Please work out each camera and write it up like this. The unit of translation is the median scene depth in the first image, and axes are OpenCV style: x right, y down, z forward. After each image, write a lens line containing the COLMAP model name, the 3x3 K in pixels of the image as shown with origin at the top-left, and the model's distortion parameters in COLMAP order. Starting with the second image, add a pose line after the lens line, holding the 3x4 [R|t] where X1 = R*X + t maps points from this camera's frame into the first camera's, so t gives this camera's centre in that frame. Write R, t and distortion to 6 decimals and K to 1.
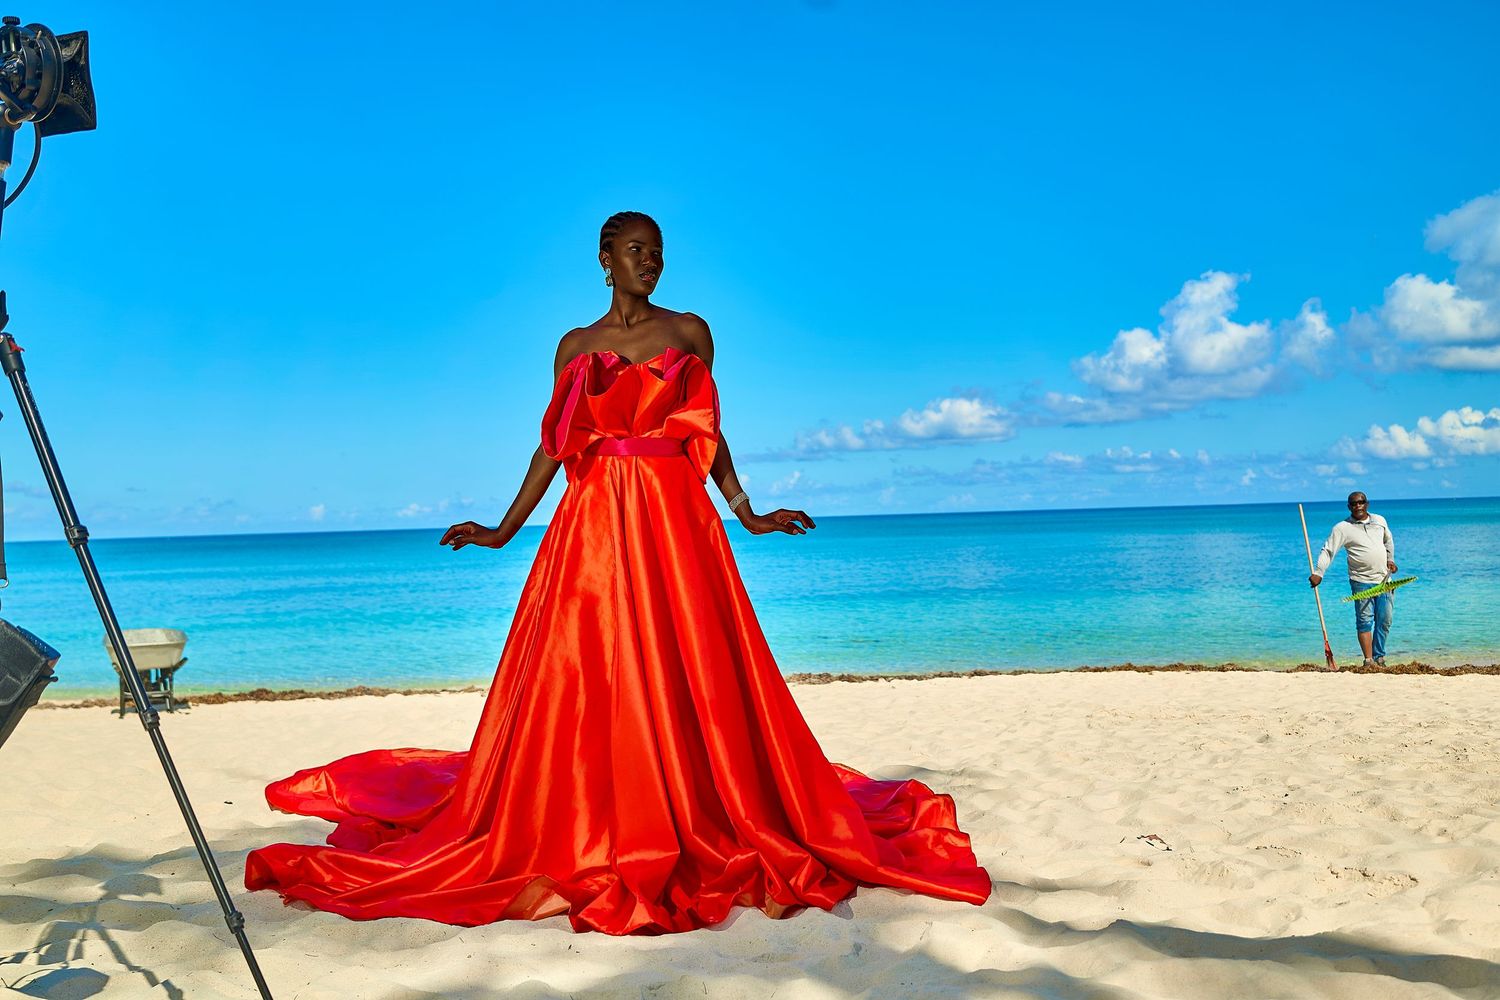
lens RADIAL K [[1550.4, 0, 750.0], [0, 1550.4, 500.0], [0, 0, 1]] dist [-0.037625, -0.014247]
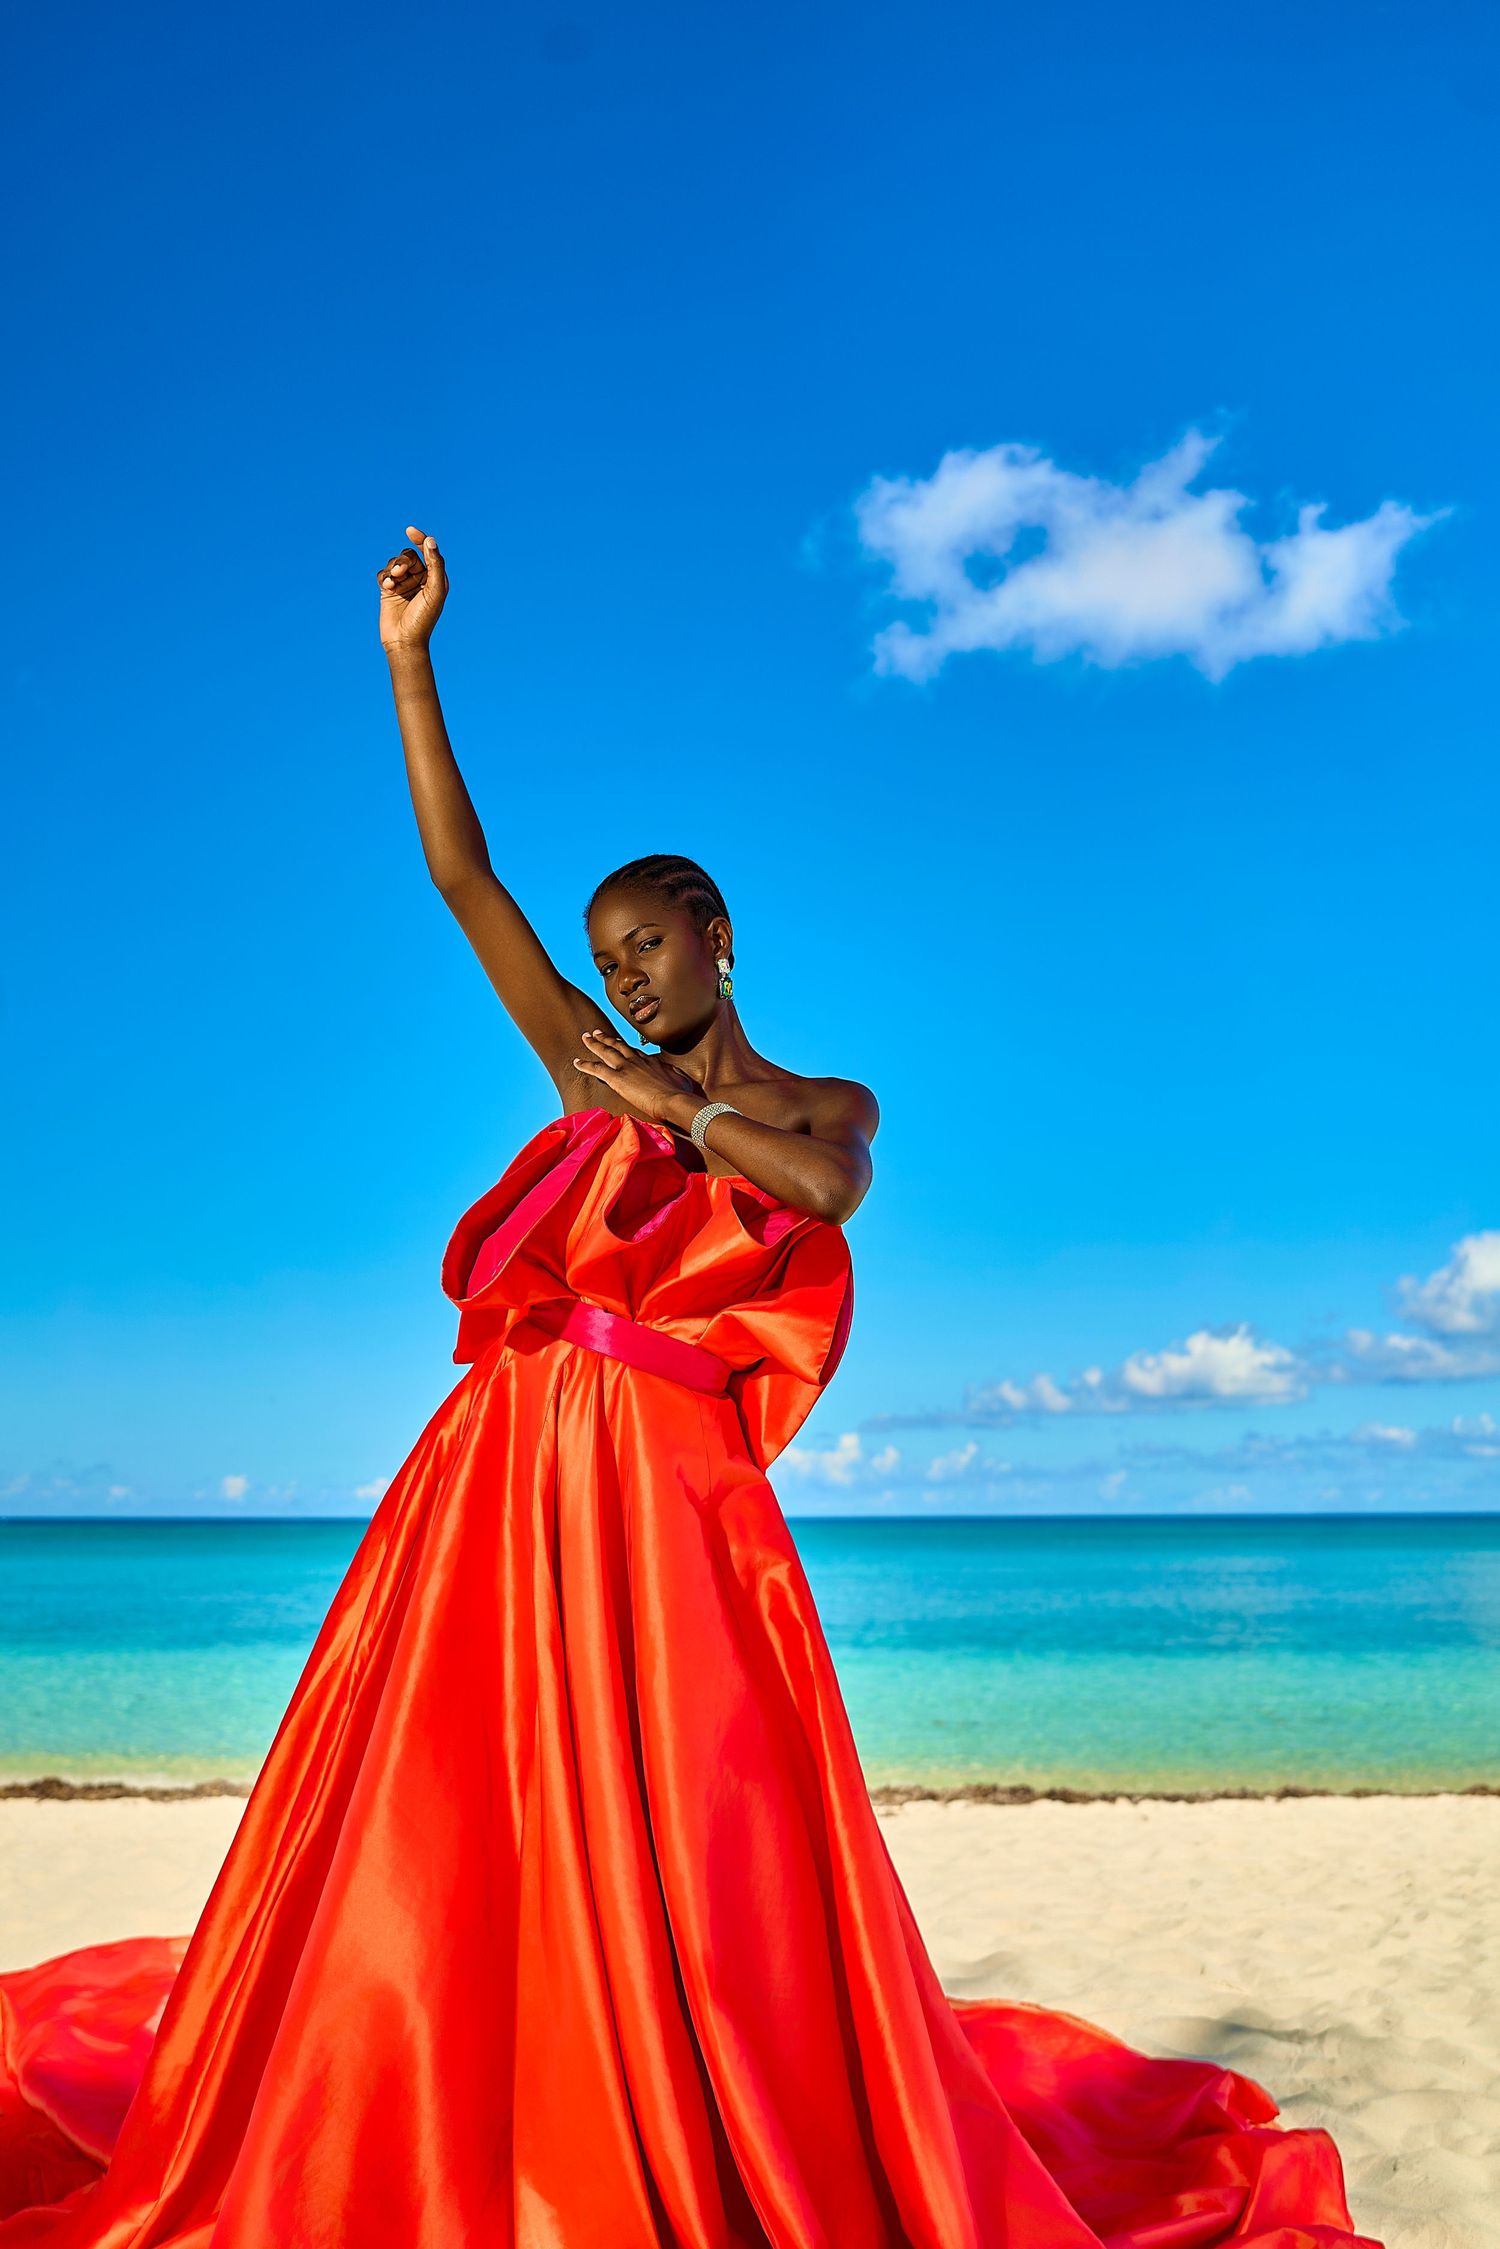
lens RADIAL K [[2267.9, 0, 750.0], [0, 2267.9, 1124.5], [0, 0, 1]] dist [-0.038782, -0.018195]
pose [[0.997528, 0.014716, -0.068705, 0.002267], [-0.025413, 0.987187, -0.157533, 0.005493], [0.065507, 0.158890, 0.985121, 0.139966]]
